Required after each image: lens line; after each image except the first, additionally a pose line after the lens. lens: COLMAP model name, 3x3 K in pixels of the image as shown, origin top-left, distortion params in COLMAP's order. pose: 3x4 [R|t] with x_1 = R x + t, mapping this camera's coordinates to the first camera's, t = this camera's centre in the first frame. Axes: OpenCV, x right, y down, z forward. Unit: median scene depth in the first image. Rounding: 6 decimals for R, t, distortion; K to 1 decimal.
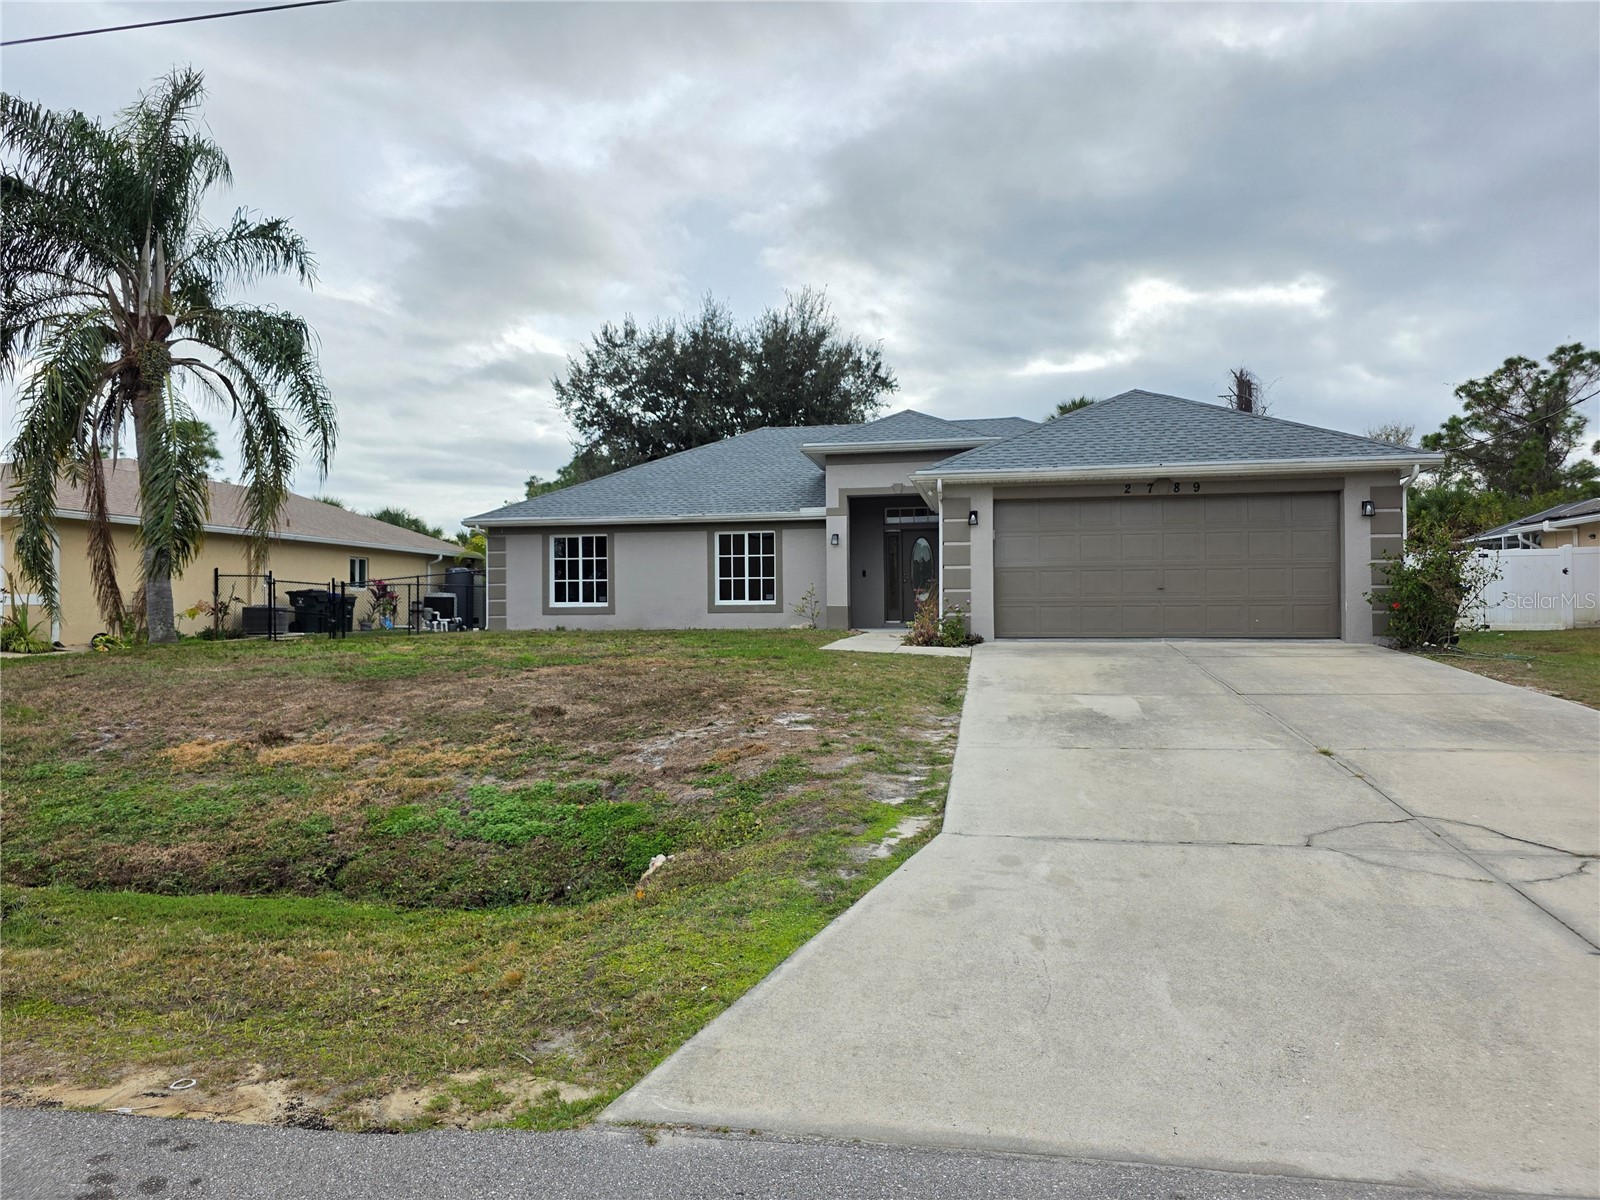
lens RADIAL K [[1085.6, 0, 812.5], [0, 1085.6, 601.4], [0, 0, 1]] dist [0.053115, -0.033816]
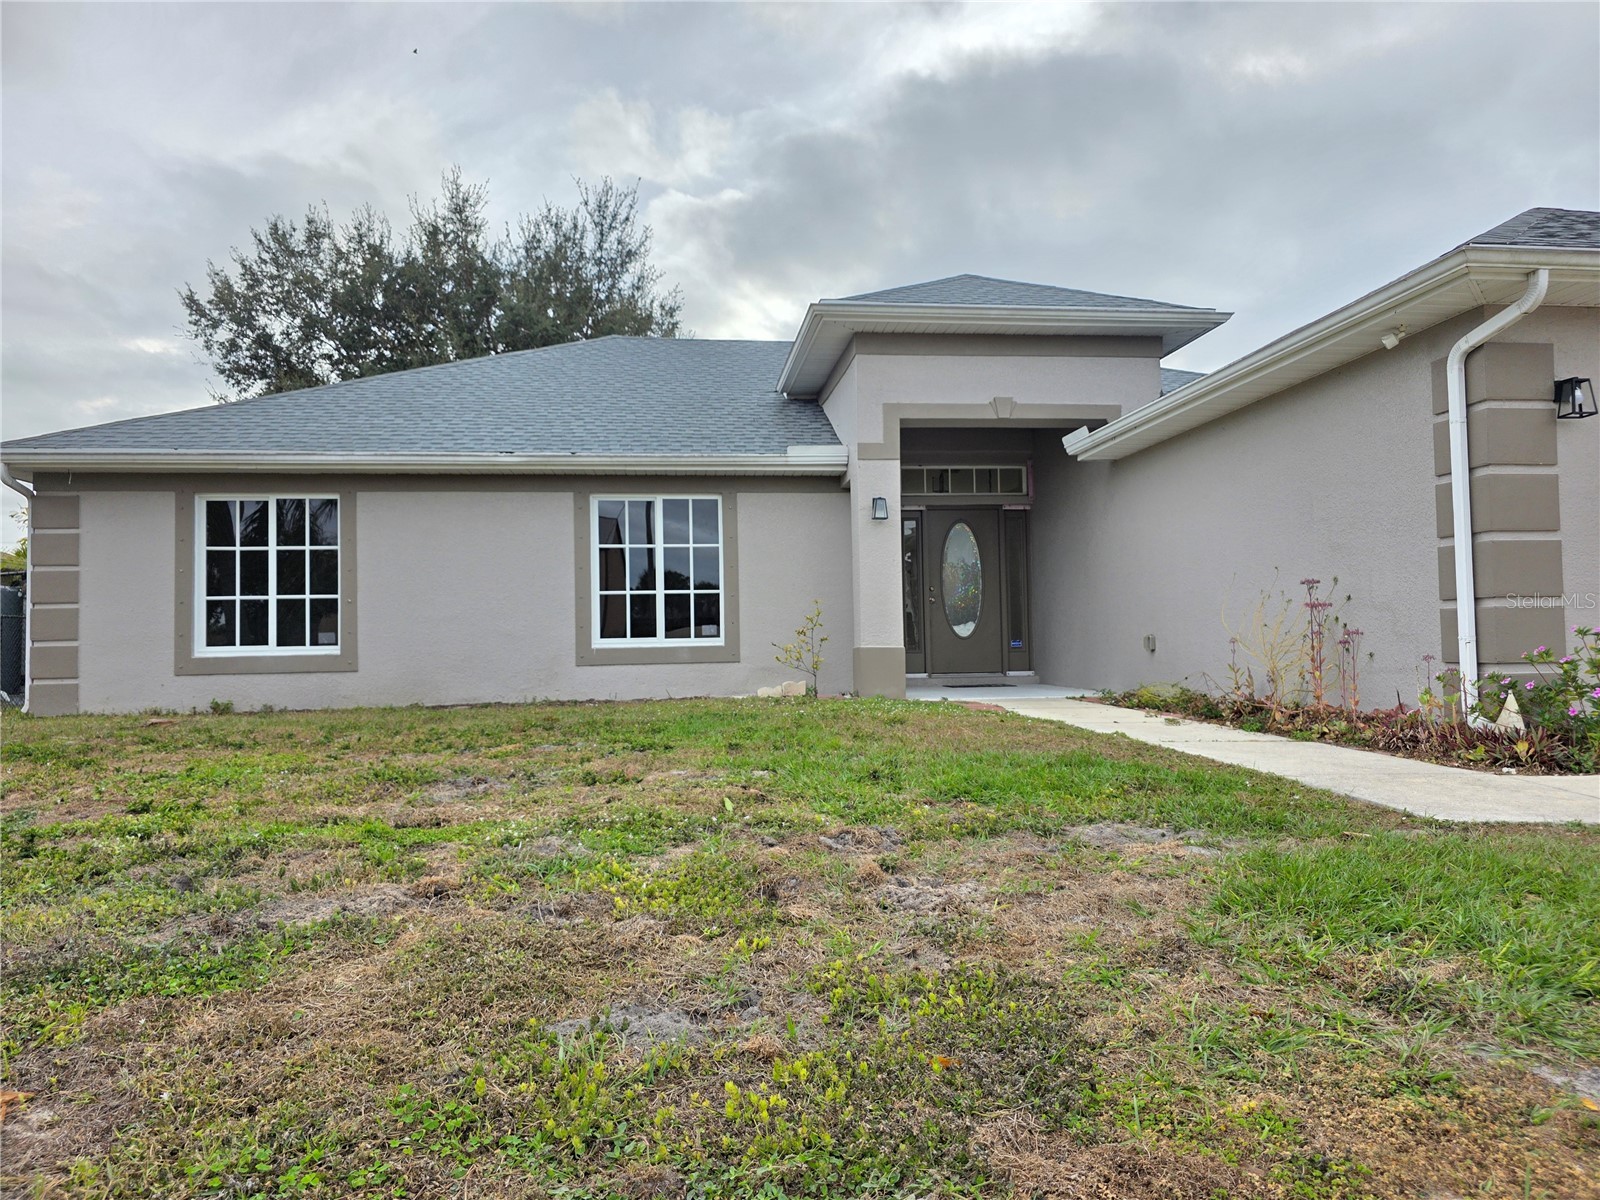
lens RADIAL K [[1085.6, 0, 810.3], [0, 1085.6, 610.0], [0, 0, 1]] dist [0.053115, -0.033816]
pose [[0.956430, 0.000688, 0.291961, -0.133561], [0.007810, 0.999579, -0.027943, 0.000450], [-0.291857, 0.029006, 0.956022, 0.504937]]
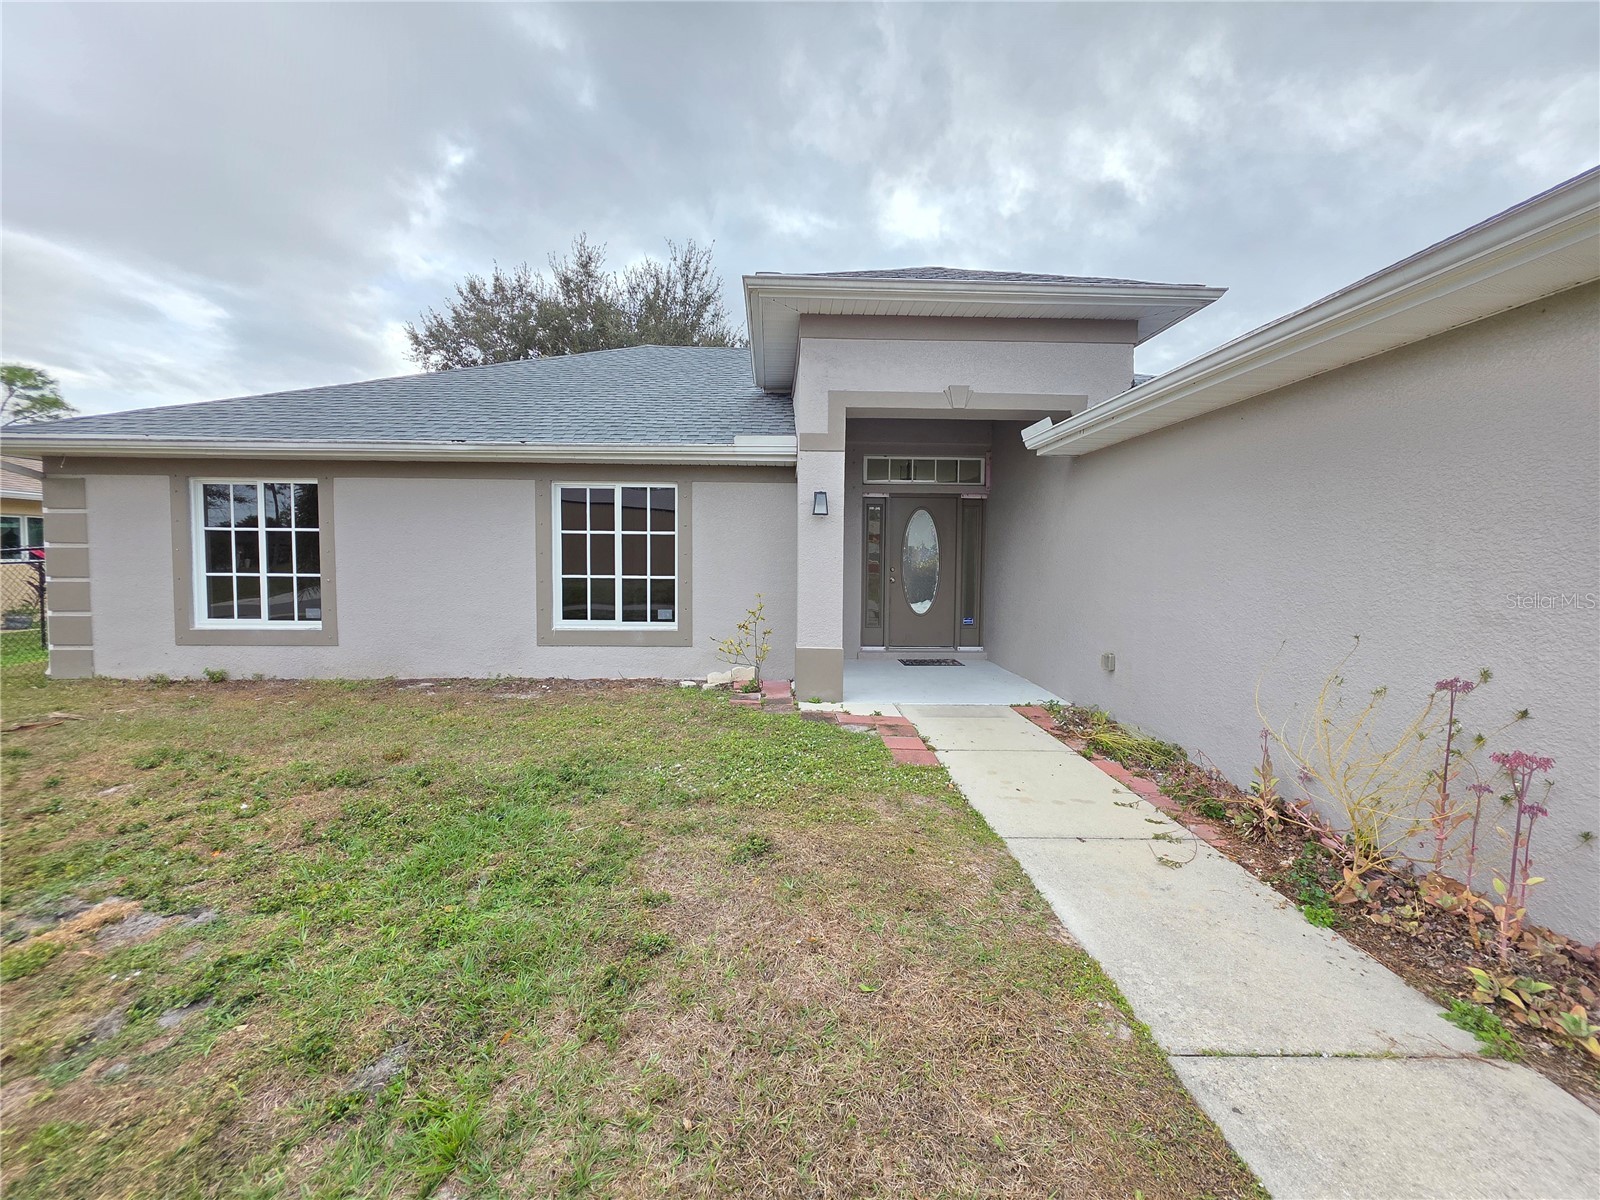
lens RADIAL K [[639.9, 0, 801.4], [0, 639.9, 586.1], [0, 0, 1]] dist [0.001249, 0.000009]
pose [[0.978637, 0.007757, 0.205449, -0.037447], [-0.018413, 0.998579, 0.050006, -0.032685], [-0.204769, -0.052721, 0.977389, 0.673106]]
